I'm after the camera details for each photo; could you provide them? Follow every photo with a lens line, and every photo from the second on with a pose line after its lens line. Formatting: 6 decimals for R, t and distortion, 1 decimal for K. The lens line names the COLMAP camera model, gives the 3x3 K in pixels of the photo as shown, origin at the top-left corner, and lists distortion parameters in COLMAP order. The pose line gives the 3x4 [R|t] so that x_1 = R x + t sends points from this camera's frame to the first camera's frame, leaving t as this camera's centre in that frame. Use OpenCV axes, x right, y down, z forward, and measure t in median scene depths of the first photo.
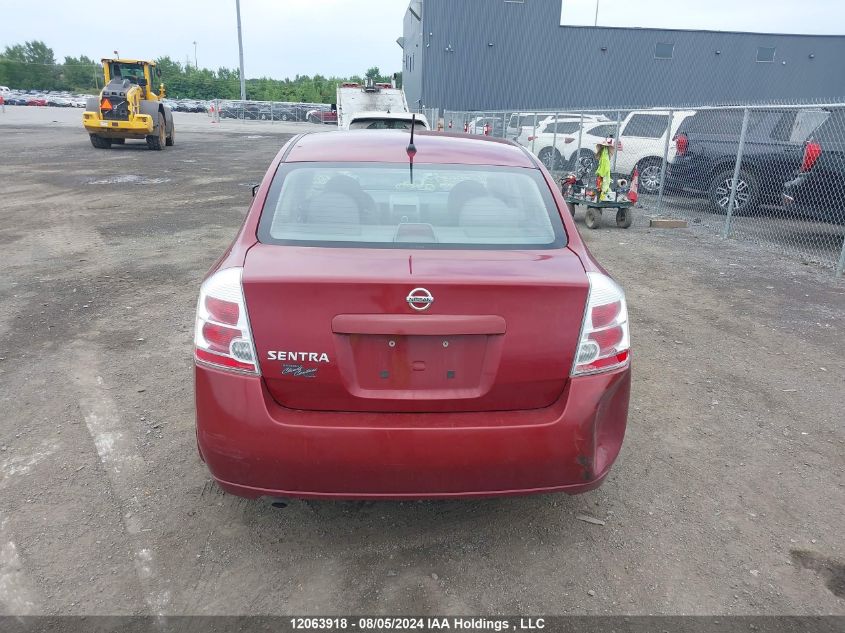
lens RADIAL K [[627.2, 0, 427.5], [0, 627.2, 317.4], [0, 0, 1]] dist [0.066708, -0.081220]
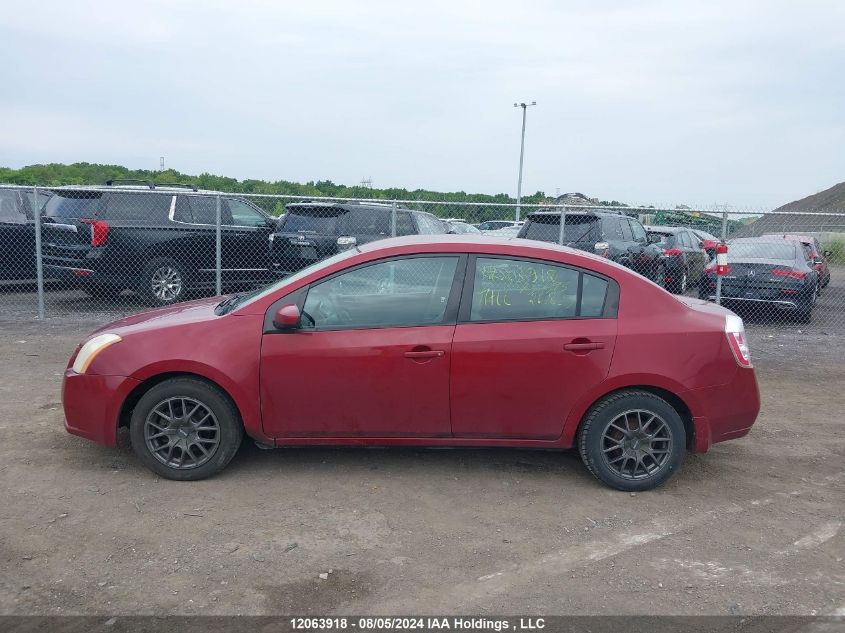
lens RADIAL K [[627.2, 0, 427.5], [0, 627.2, 317.4], [0, 0, 1]] dist [0.066708, -0.081220]
pose [[0.074014, -0.196744, 0.977657, -1.351544], [0.284790, 0.943692, 0.168348, -0.381890], [-0.955728, 0.265967, 0.125877, 1.011990]]
